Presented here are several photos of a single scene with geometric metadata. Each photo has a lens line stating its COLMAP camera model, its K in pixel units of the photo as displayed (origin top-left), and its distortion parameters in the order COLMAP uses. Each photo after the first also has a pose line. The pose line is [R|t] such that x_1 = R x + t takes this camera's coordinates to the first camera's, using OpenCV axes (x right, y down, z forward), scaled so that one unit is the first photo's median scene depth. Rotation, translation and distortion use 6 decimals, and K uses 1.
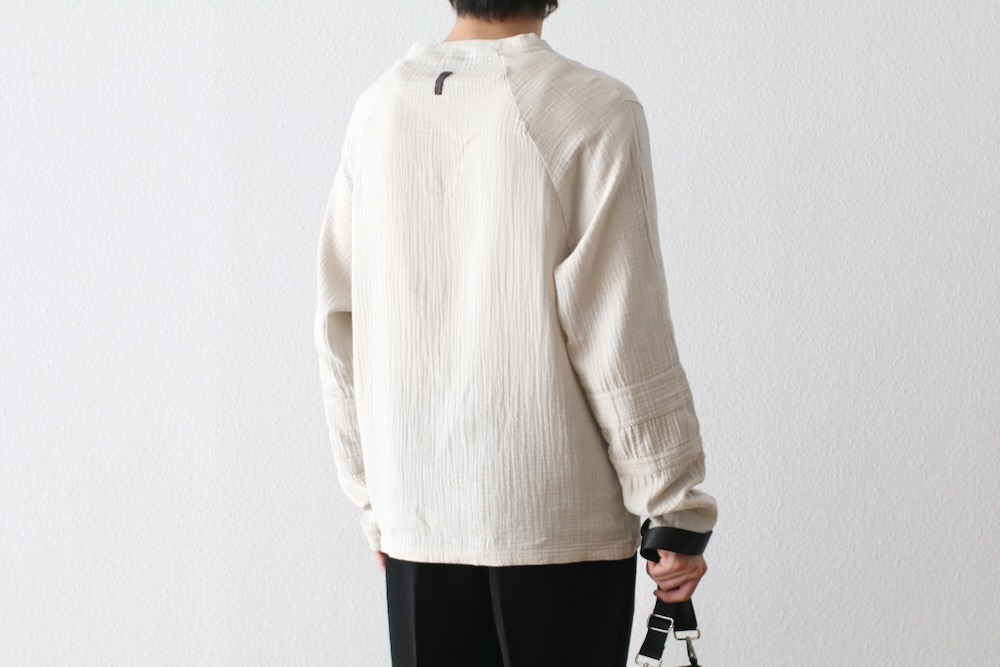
lens RADIAL K [[2317.0, 0, 494.9], [0, 2317.0, 334.6], [0, 0, 1]] dist [-0.126519, 0.000000]
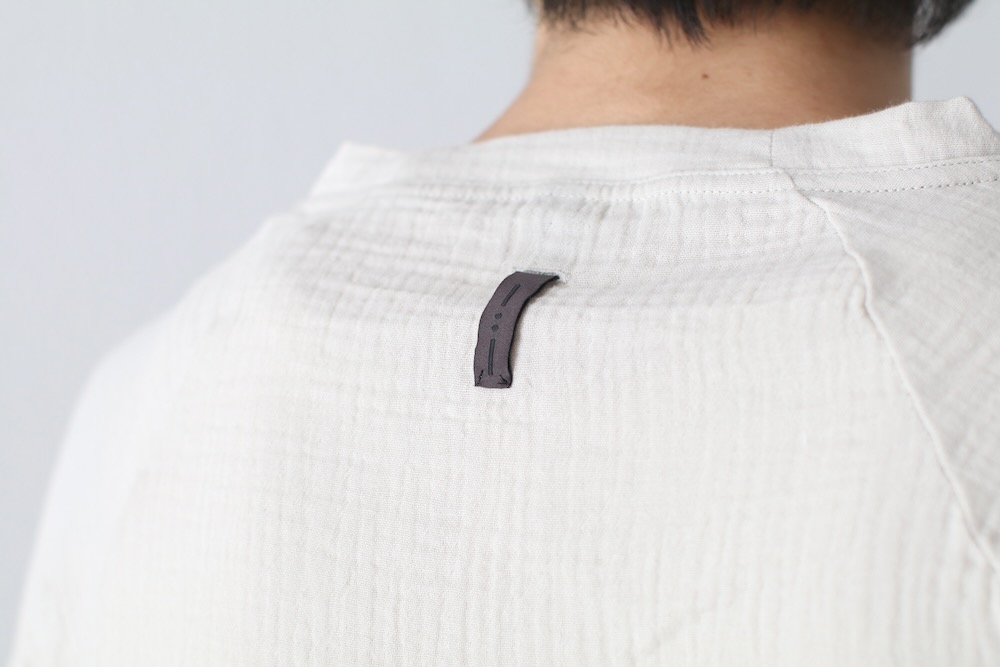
lens RADIAL K [[2317.0, 0, 500.8], [0, 2317.0, 336.8], [0, 0, 1]] dist [-0.126519, 0.000000]
pose [[0.991936, 0.019618, 0.125212, -0.049638], [-0.007479, 0.995287, -0.096686, -0.089794], [-0.126519, 0.094970, 0.987408, 0.812512]]
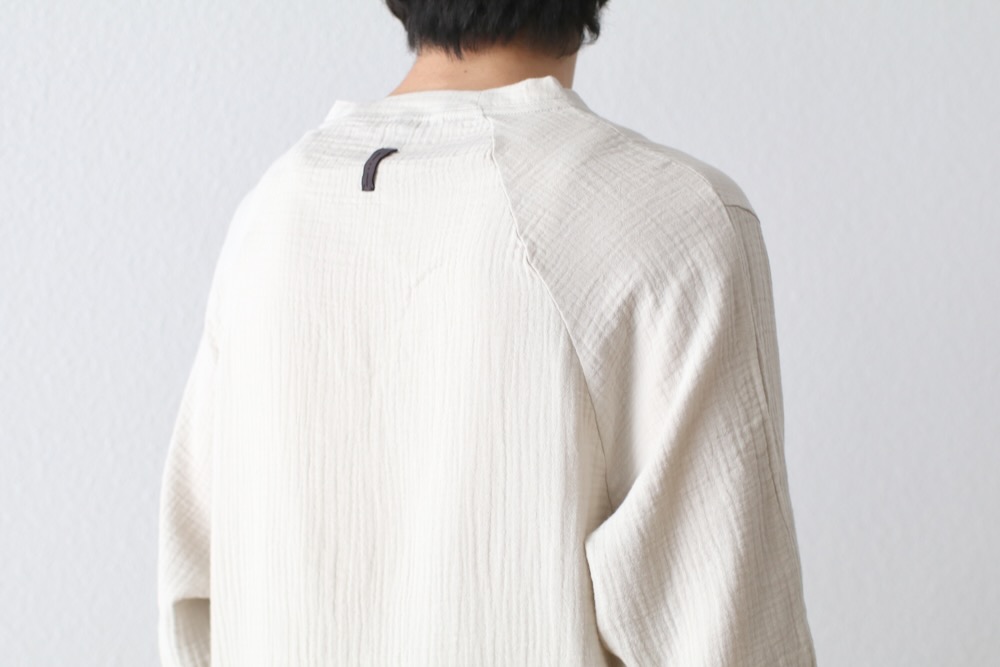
lens RADIAL K [[2317.0, 0, 502.2], [0, 2317.0, 325.4], [0, 0, 1]] dist [-0.126519, 0.000000]
pose [[0.999524, 0.017410, -0.025471, 0.020202], [-0.019554, 0.996063, -0.086469, -0.028709], [0.023866, 0.086926, 0.995929, 0.486002]]
